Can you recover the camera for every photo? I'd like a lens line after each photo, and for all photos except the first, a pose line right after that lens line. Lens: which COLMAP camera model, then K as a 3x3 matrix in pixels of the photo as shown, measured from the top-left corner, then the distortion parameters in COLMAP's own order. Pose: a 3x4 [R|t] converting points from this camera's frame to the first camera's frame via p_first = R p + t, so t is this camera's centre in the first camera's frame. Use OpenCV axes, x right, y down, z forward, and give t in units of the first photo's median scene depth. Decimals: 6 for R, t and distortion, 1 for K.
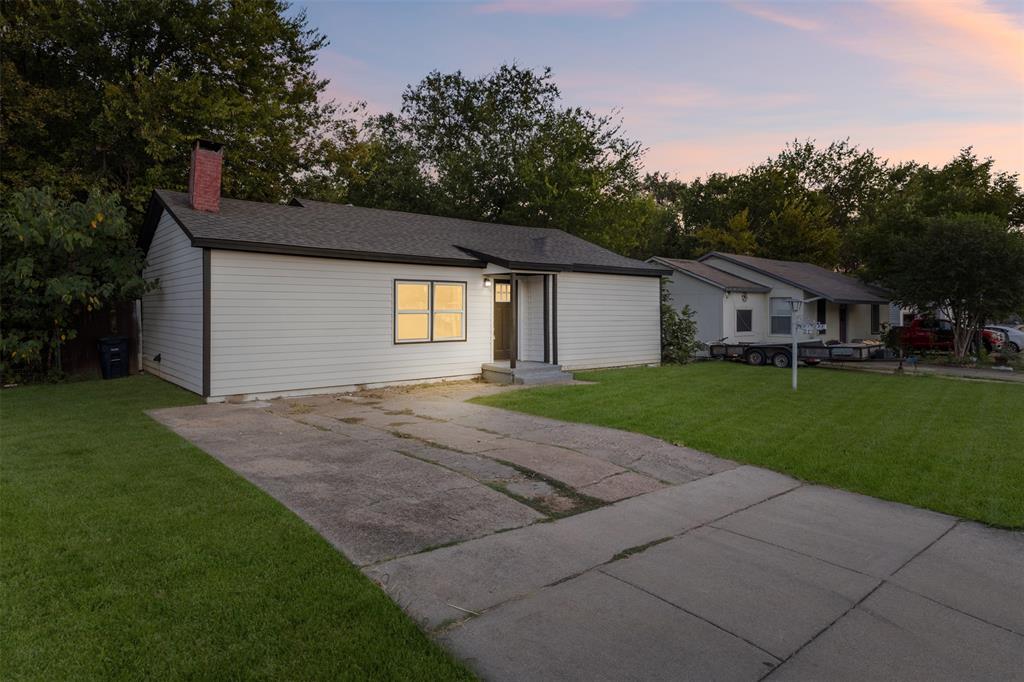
lens RADIAL K [[598.5, 0, 511.5], [0, 598.5, 312.2], [0, 0, 1]] dist [0.001326, 0.000097]
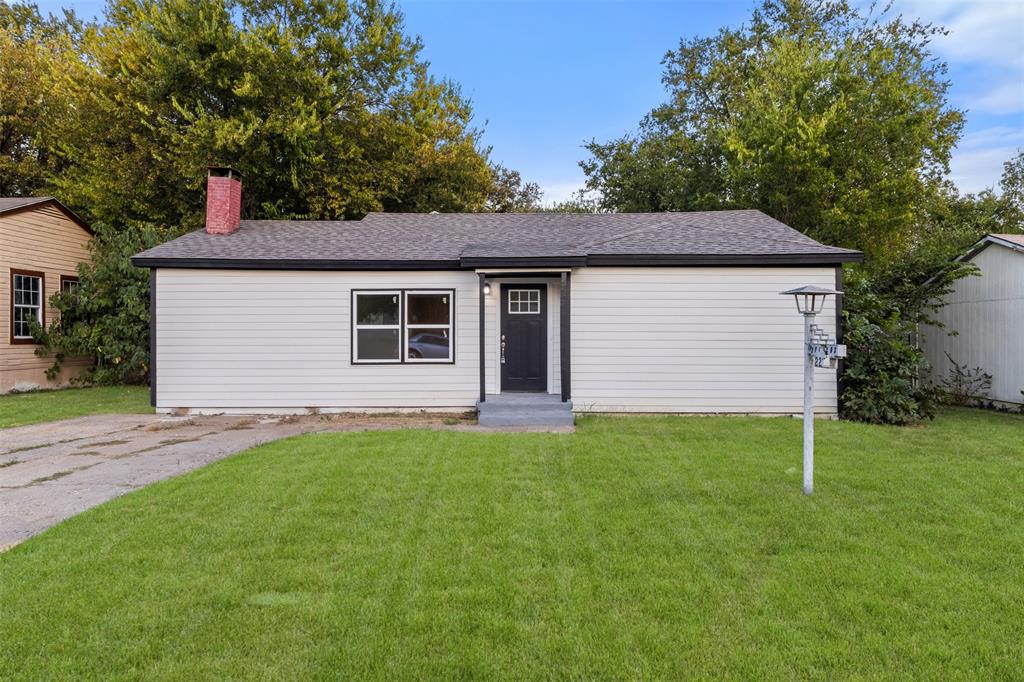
lens RADIAL K [[613.6, 0, 512.0], [0, 613.6, 341.0], [0, 0, 1]] dist [0.018606, 0.000238]
pose [[0.757497, 0.001906, -0.652836, 0.552986], [0.000799, 0.999992, 0.003846, 0.016070], [0.652838, -0.003435, 0.757490, 0.468830]]
